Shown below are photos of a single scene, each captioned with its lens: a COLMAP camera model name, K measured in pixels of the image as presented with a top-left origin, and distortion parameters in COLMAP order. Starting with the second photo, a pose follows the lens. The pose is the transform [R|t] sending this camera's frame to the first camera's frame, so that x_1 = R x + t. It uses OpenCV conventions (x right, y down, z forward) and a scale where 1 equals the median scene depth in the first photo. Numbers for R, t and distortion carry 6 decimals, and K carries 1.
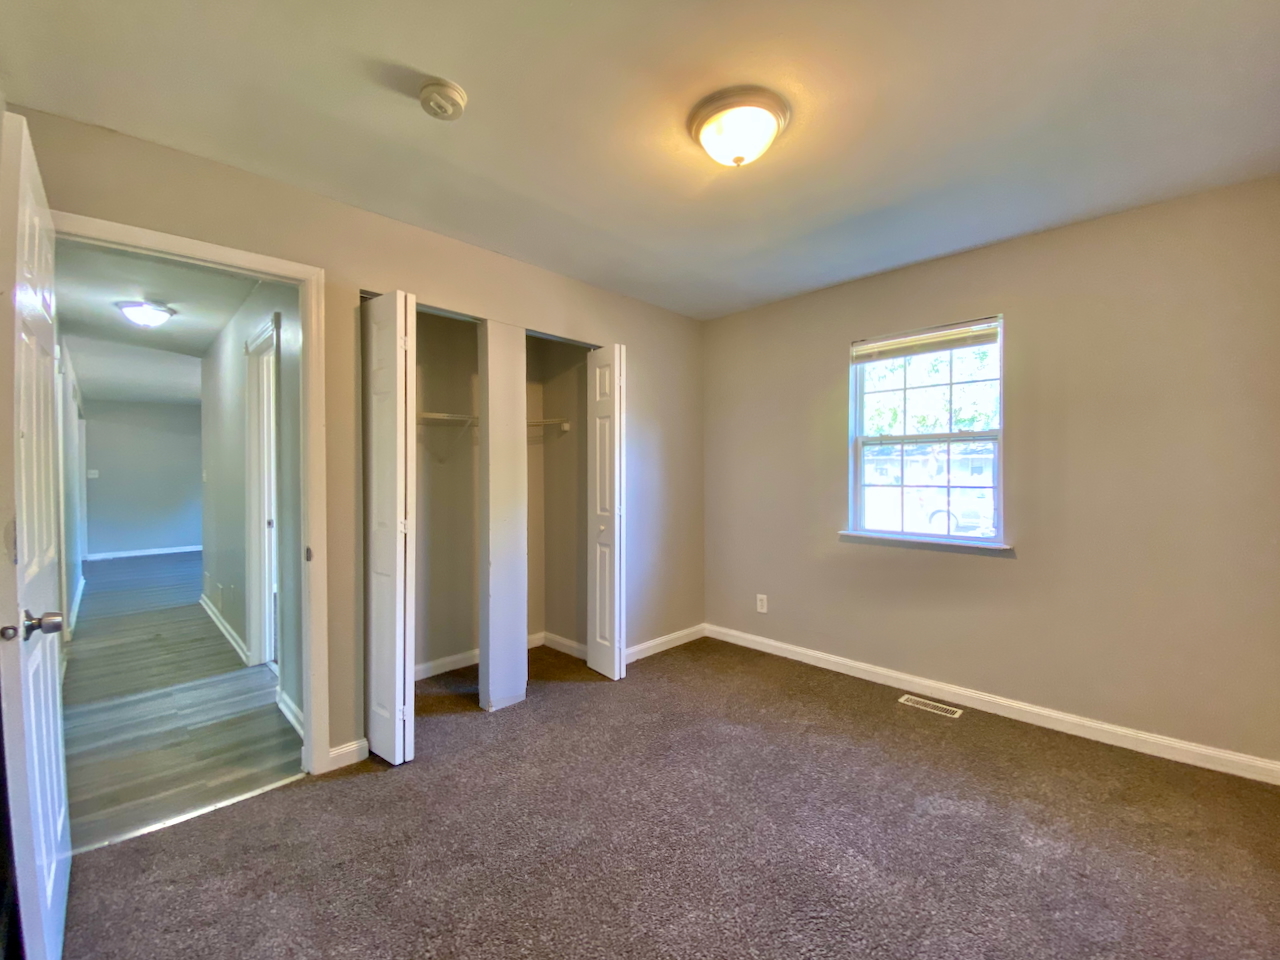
lens RADIAL K [[535.4, 0, 635.9], [0, 535.4, 478.8], [0, 0, 1]] dist [0.057172, -0.038177]
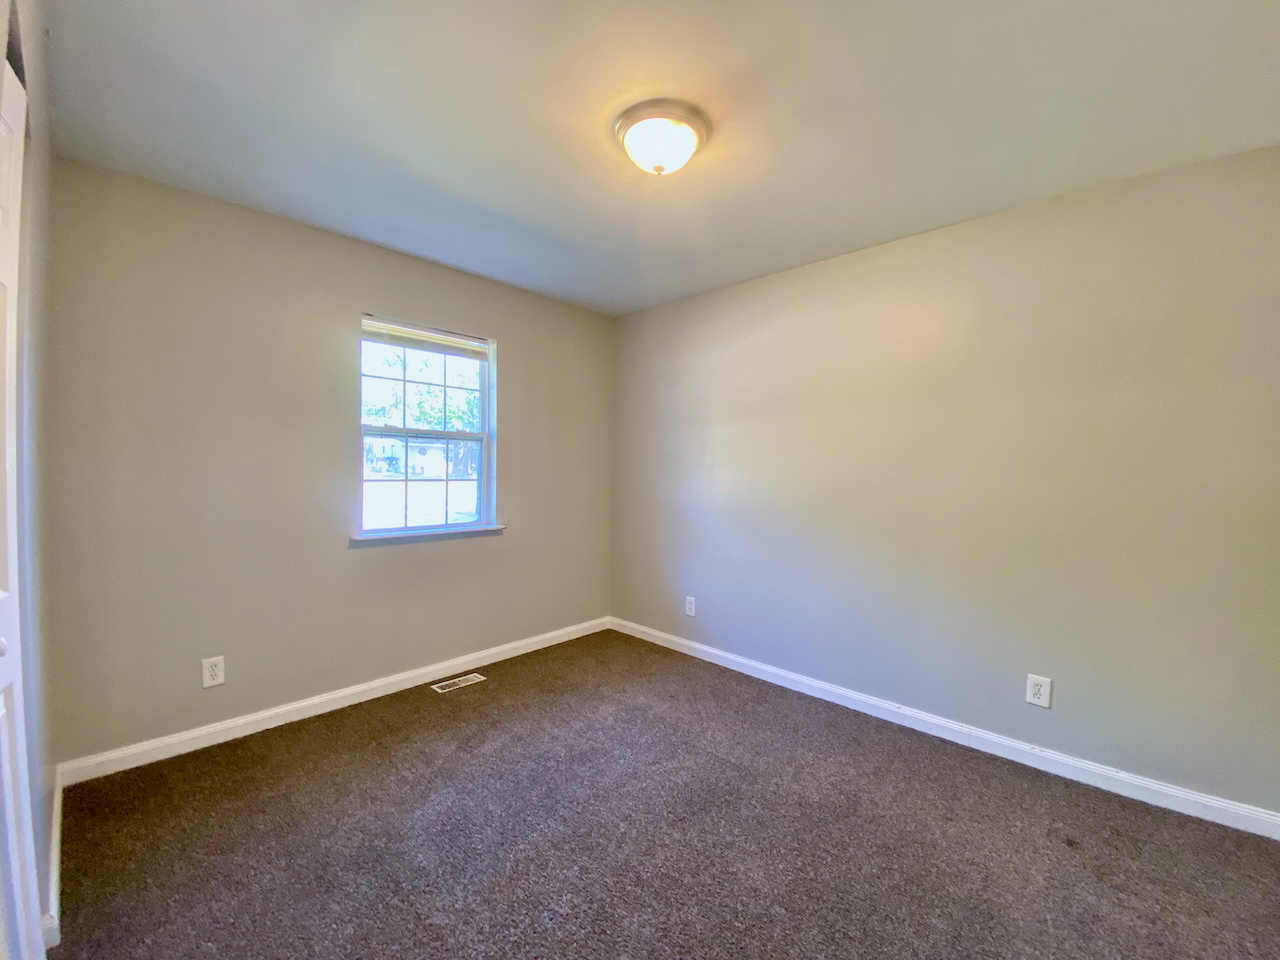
lens RADIAL K [[535.4, 0, 635.9], [0, 535.4, 478.8], [0, 0, 1]] dist [0.057172, -0.038177]
pose [[-0.032163, -0.017235, 0.999334, -0.509550], [-0.004447, 0.999844, 0.017100, -0.008222], [-0.999473, -0.003894, -0.032234, 0.641895]]
